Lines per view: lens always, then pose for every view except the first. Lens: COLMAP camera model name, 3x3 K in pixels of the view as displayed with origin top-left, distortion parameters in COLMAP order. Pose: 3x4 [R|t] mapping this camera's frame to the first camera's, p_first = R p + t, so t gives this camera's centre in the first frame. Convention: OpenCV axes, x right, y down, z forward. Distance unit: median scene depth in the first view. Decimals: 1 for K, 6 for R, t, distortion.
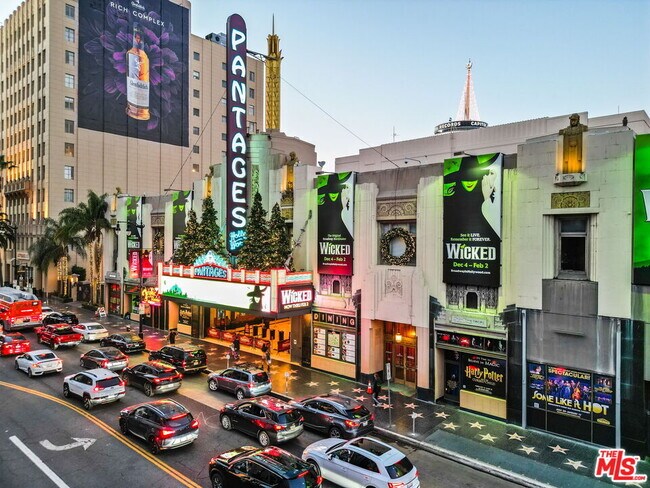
lens RADIAL K [[457.3, 0, 320.6], [0, 457.3, 244.8], [0, 0, 1]] dist [0.045924, -0.040095]
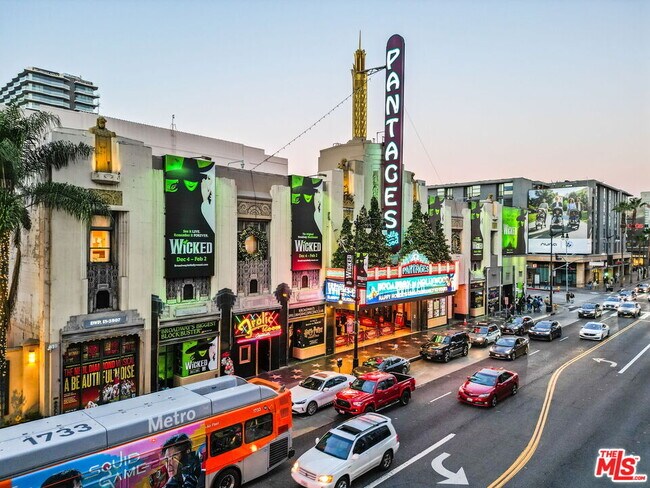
lens RADIAL K [[457.3, 0, 327.6], [0, 457.3, 240.7], [0, 0, 1]] dist [0.045924, -0.040095]
pose [[0.008966, -0.009851, 0.999911, -1.458932], [-0.003440, 0.999945, 0.009882, -0.021466], [-0.999954, -0.003528, 0.008932, 1.304351]]
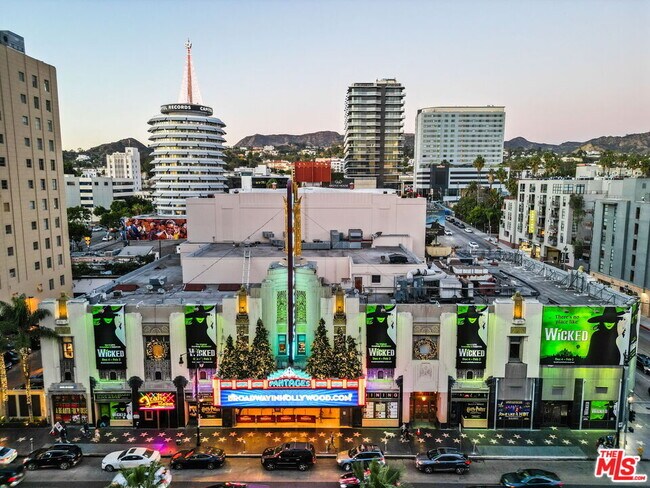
lens RADIAL K [[457.3, 0, 326.0], [0, 457.3, 243.9], [0, 0, 1]] dist [0.045924, -0.040095]
pose [[0.741822, -0.099793, 0.663130, -1.078258], [0.010268, 0.990440, 0.137562, -0.557761], [-0.670518, -0.095237, 0.735755, 0.003020]]
